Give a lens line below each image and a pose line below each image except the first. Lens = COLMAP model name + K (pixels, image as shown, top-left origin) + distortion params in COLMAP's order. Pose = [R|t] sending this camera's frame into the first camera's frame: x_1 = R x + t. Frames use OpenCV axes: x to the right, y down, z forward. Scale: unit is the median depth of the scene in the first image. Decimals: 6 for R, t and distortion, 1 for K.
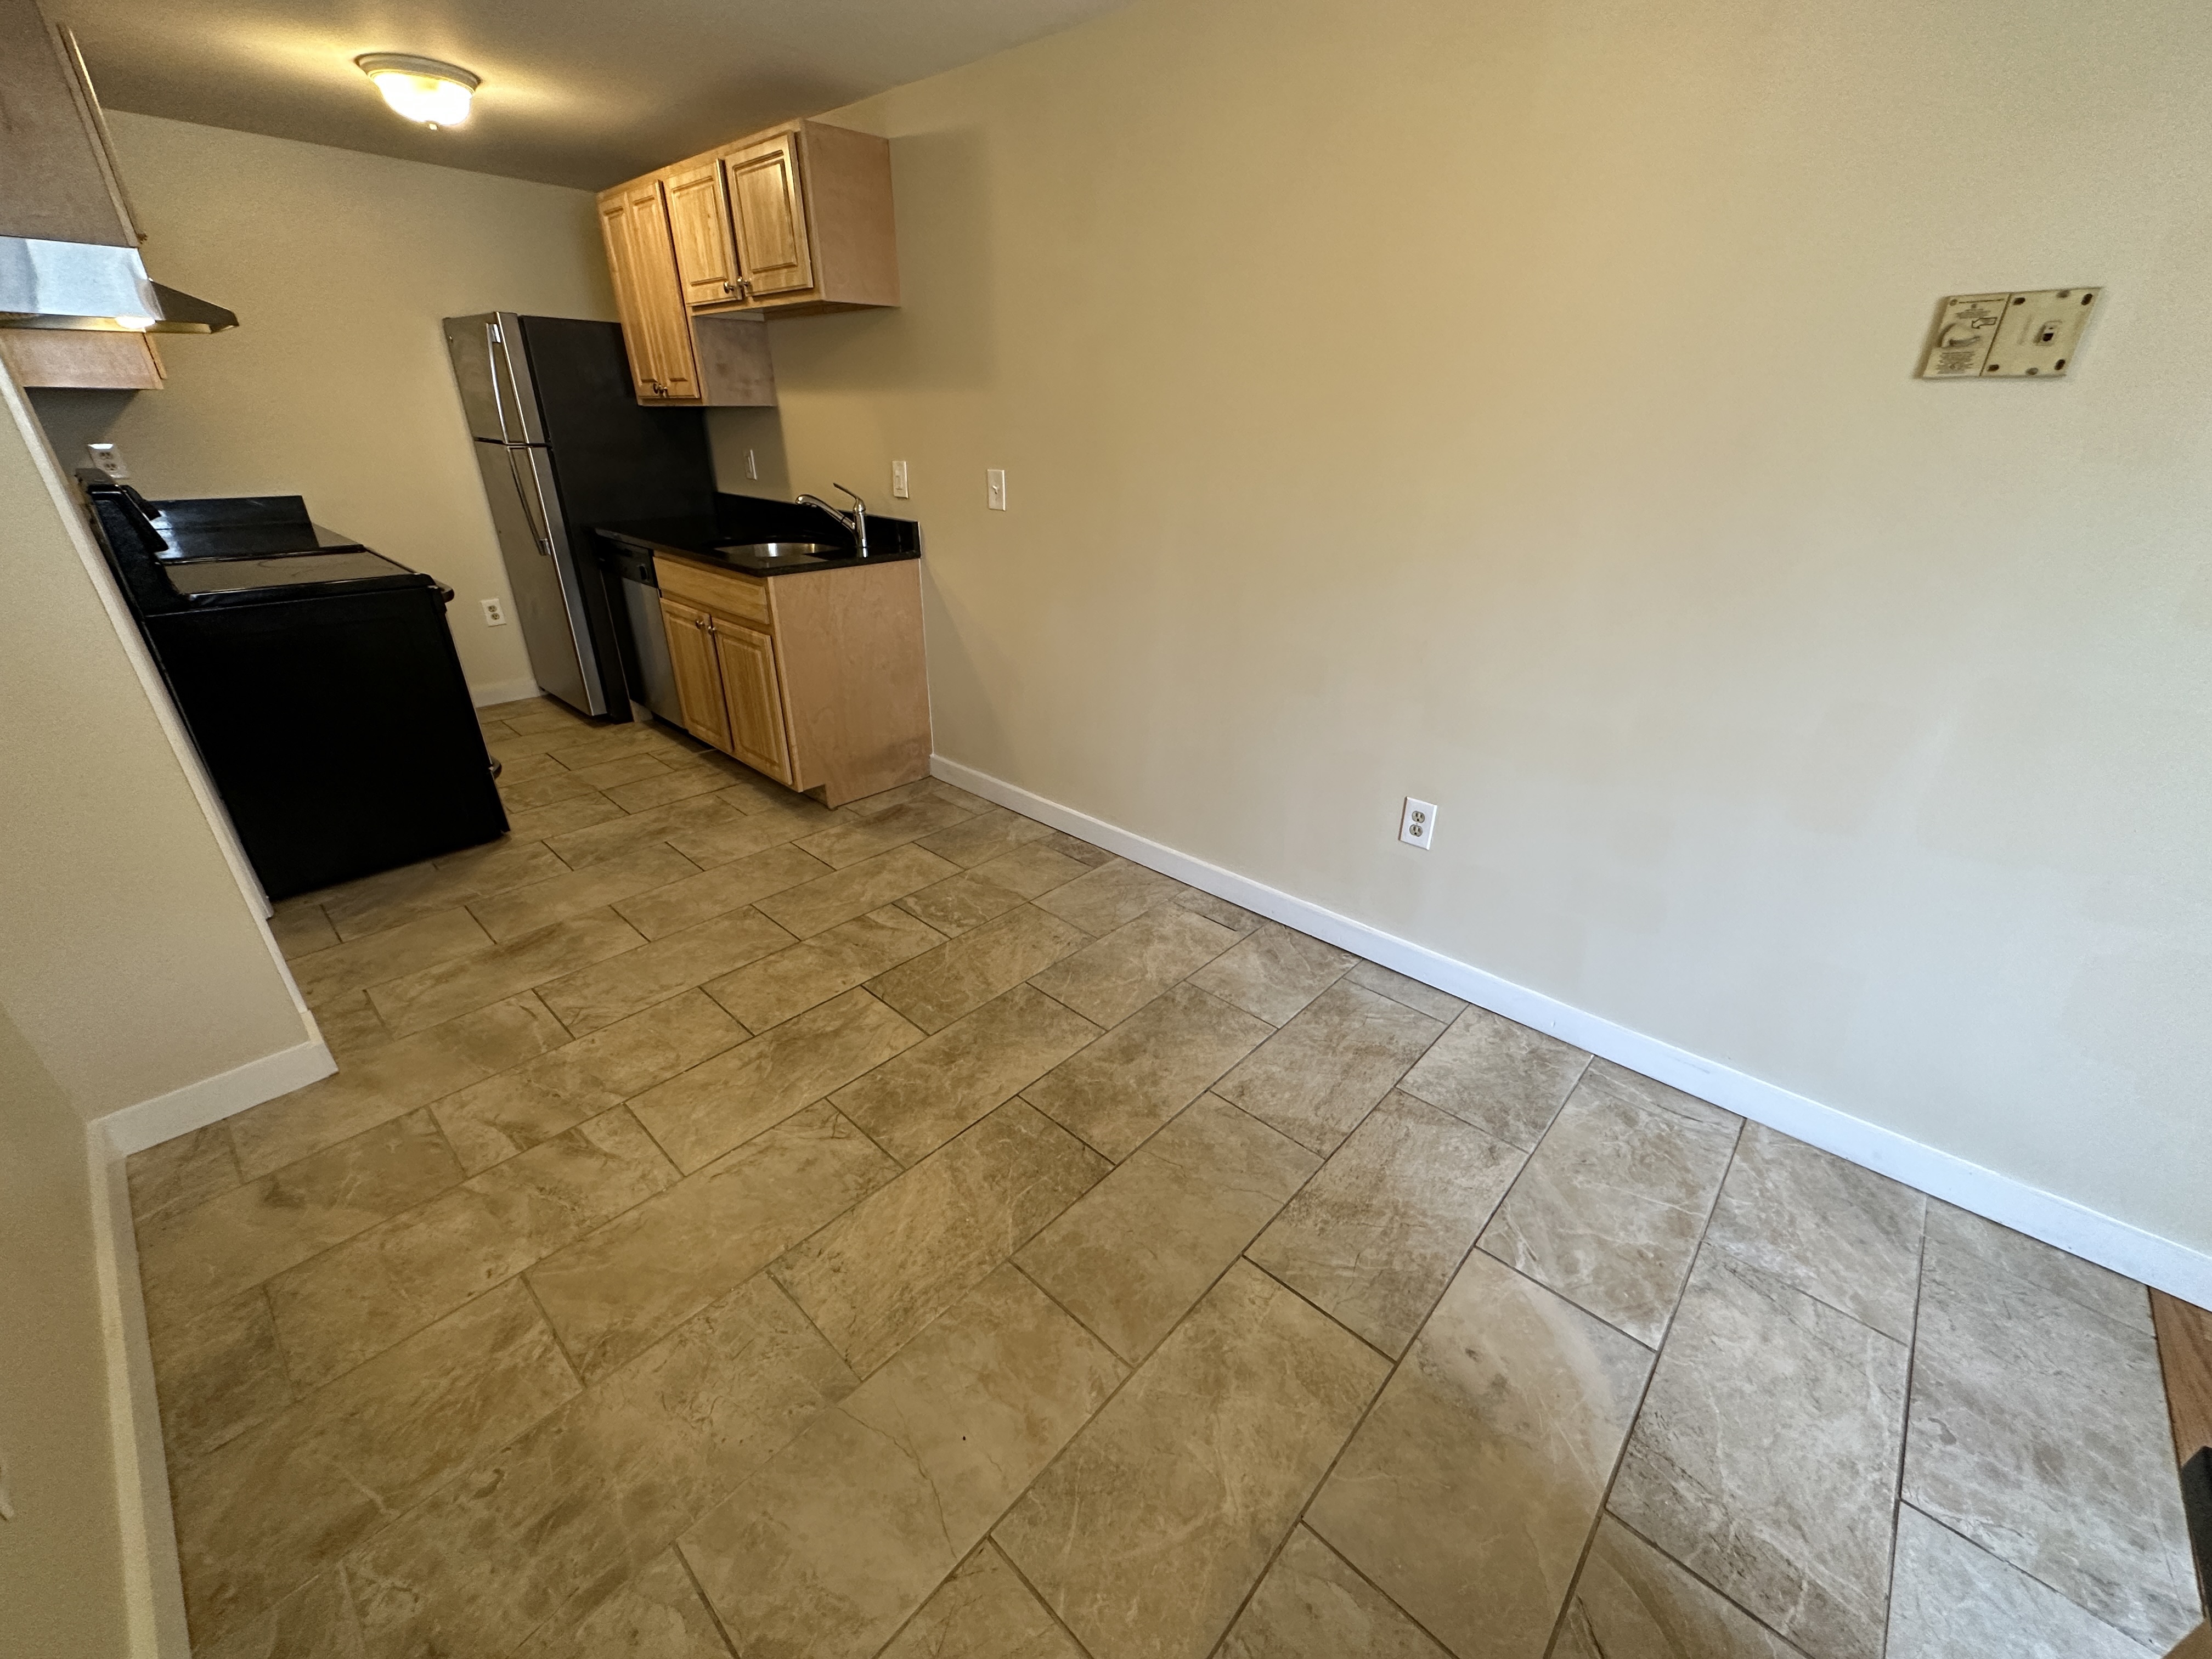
lens RADIAL K [[879.7, 0, 1110.5], [0, 879.7, 829.4], [0, 0, 1]] dist [-0.000790, -0.000034]
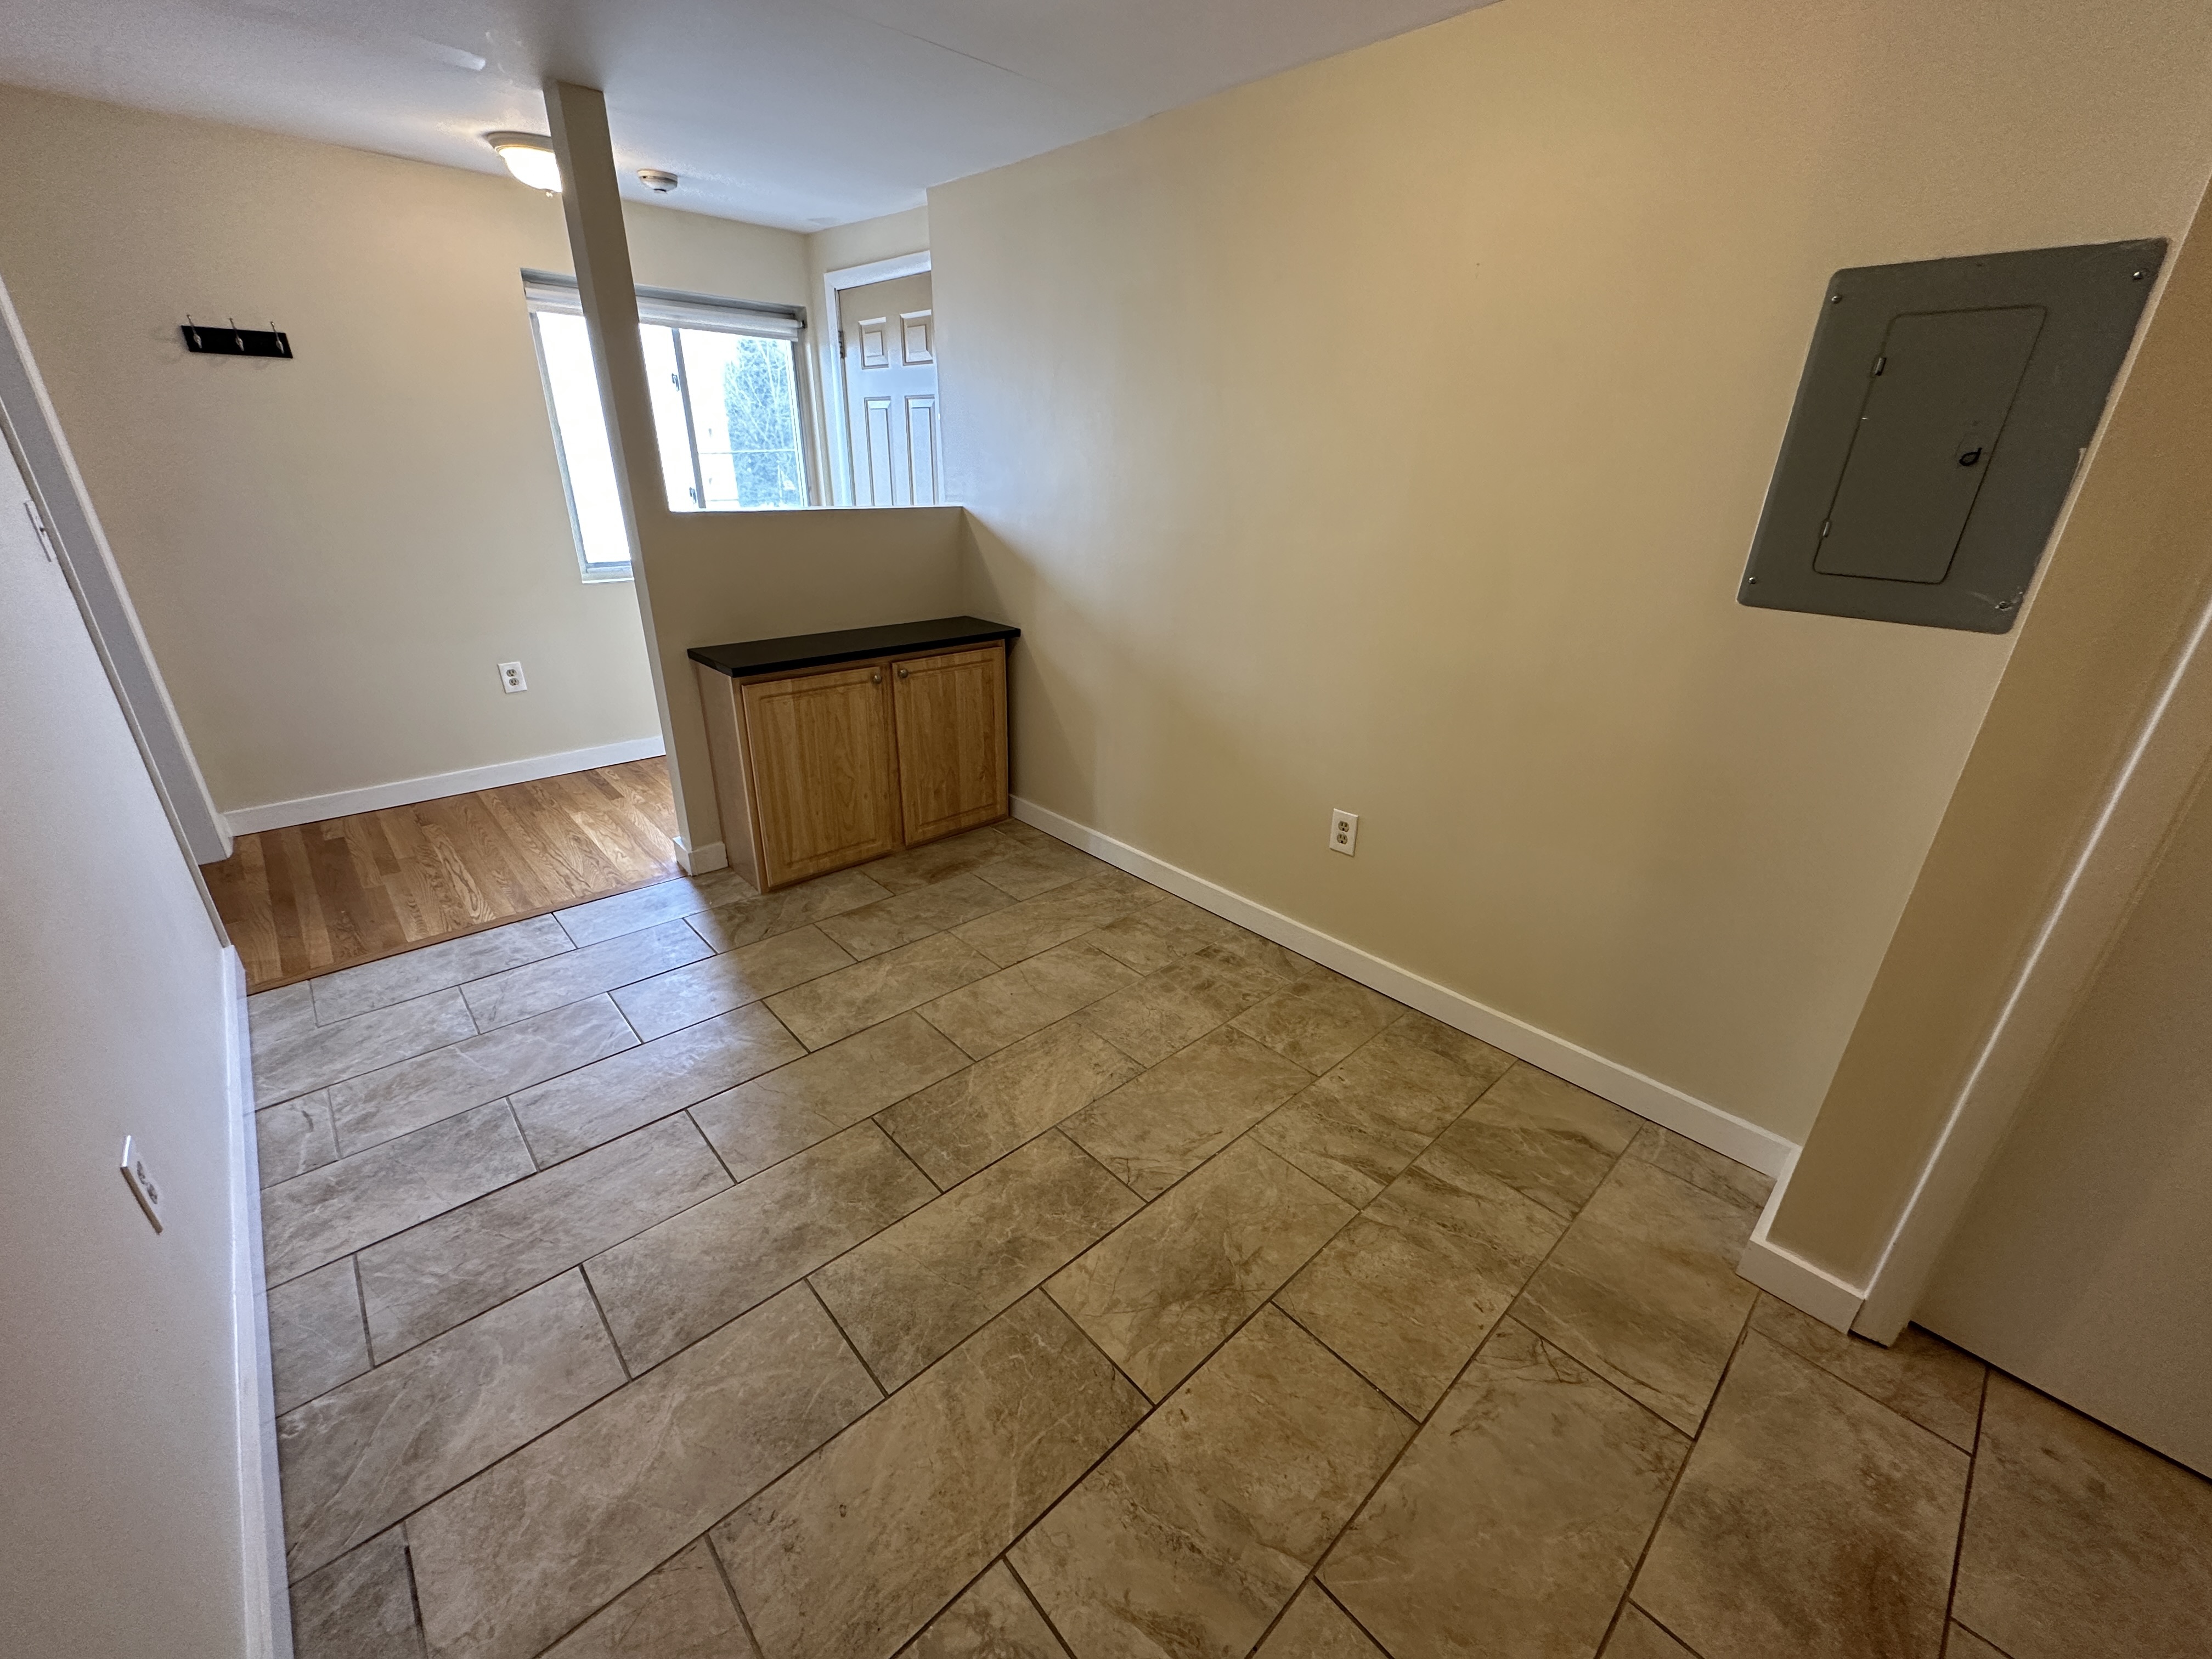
lens RADIAL K [[879.7, 0, 1108.3], [0, 879.7, 829.0], [0, 0, 1]] dist [-0.000790, -0.000034]
pose [[-0.996094, -0.062010, 0.062866, -0.307791], [0.006514, 0.658389, 0.752649, -0.632194], [-0.088062, 0.750119, -0.655414, 1.277367]]
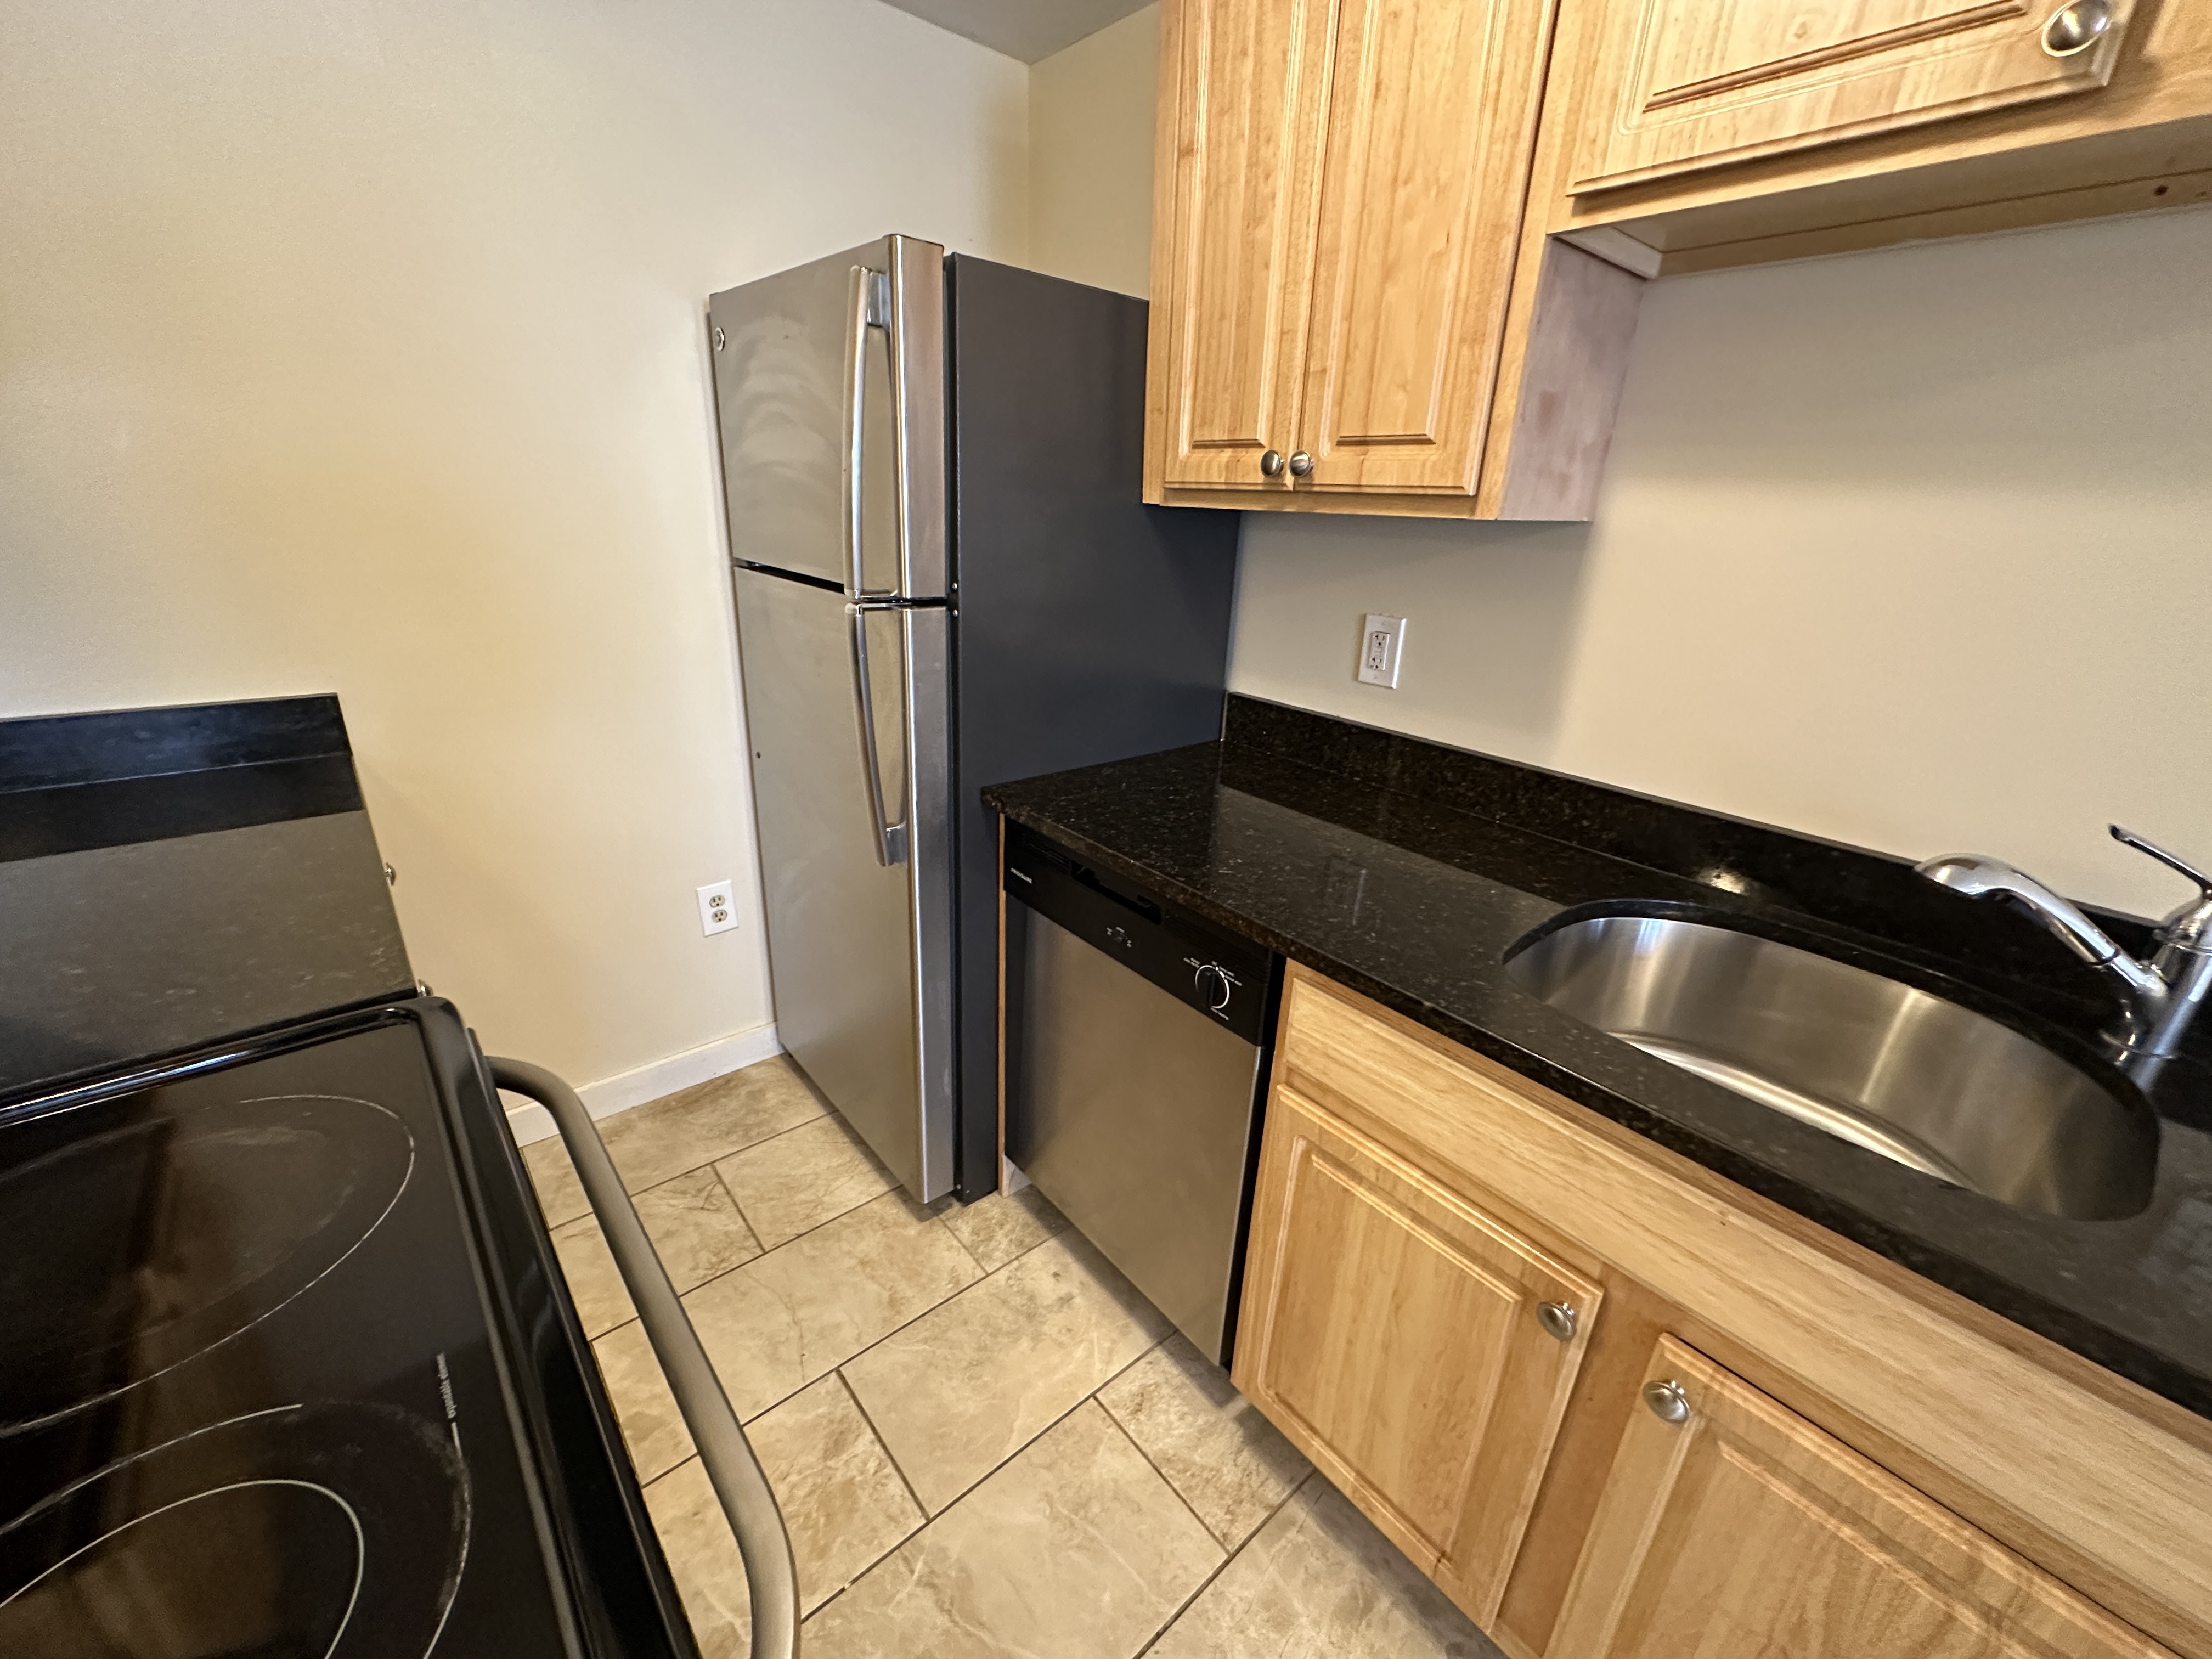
lens RADIAL K [[879.7, 0, 1110.6], [0, 879.7, 828.2], [0, 0, 1]] dist [-0.000790, -0.000034]
pose [[0.993129, 0.066111, -0.096564, -0.951739], [-0.074298, 0.993708, -0.083806, -0.564991], [0.090416, 0.090404, 0.991792, 1.154963]]
